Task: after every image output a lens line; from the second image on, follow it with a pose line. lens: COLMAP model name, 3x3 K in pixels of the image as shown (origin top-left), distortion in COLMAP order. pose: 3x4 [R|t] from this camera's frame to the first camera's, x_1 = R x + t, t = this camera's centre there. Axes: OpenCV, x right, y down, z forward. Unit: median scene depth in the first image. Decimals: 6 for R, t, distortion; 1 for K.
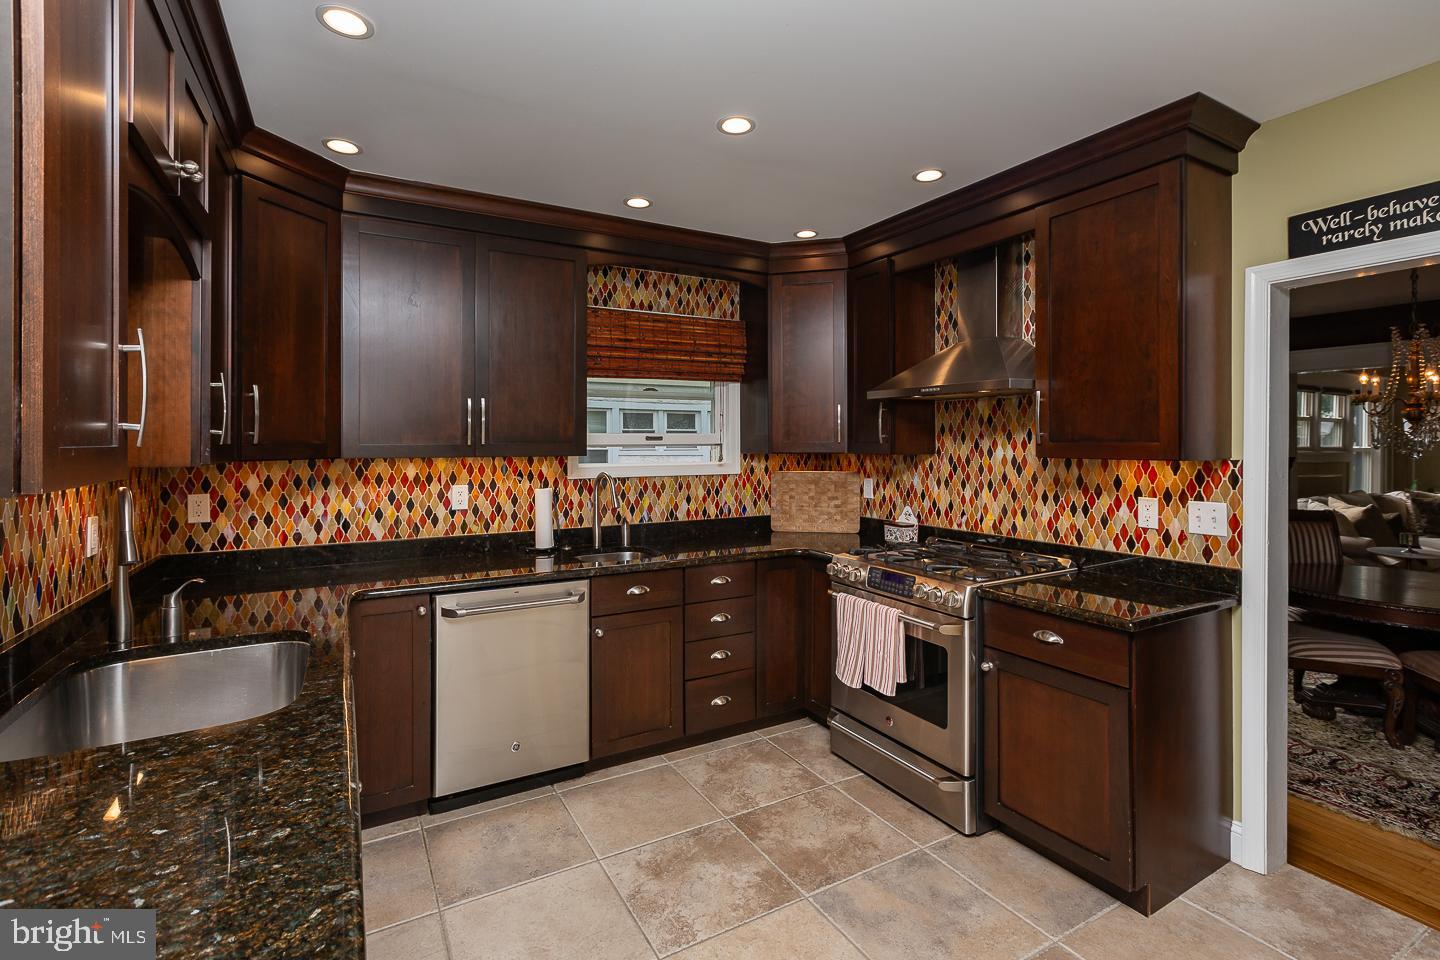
lens RADIAL K [[671.5, 0, 738.3], [0, 671.5, 441.1], [0, 0, 1]] dist [-0.000787, 0.000164]
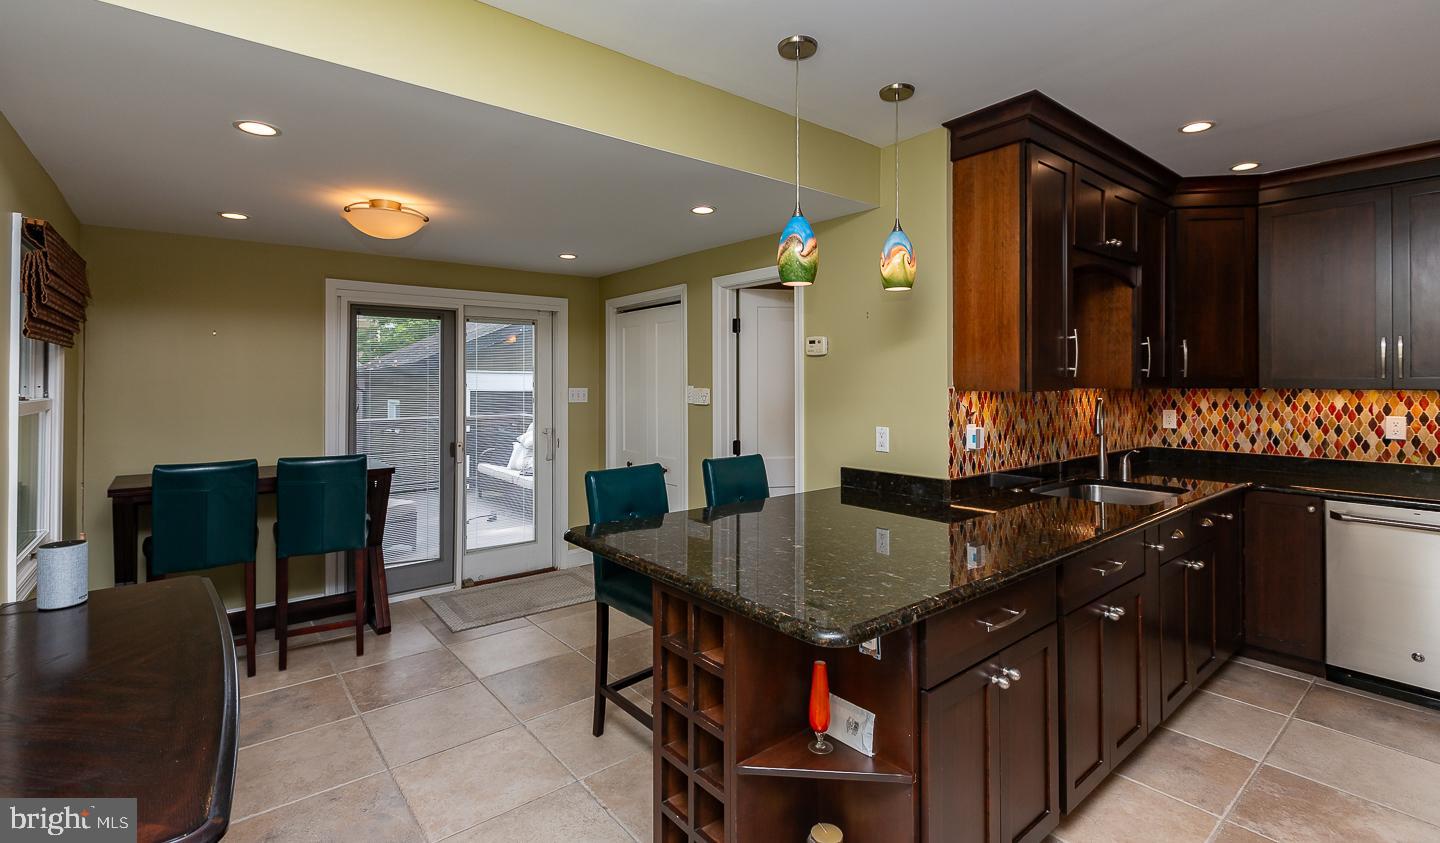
lens RADIAL K [[651.5, 0, 714.7], [0, 651.5, 374.2], [0, 0, 1]] dist [-0.000006, -0.001280]
pose [[0.162263, -0.005473, -0.986732, 0.469496], [0.000413, 0.999985, -0.005479, 0.003741], [0.986748, 0.000482, 0.162263, -0.259670]]
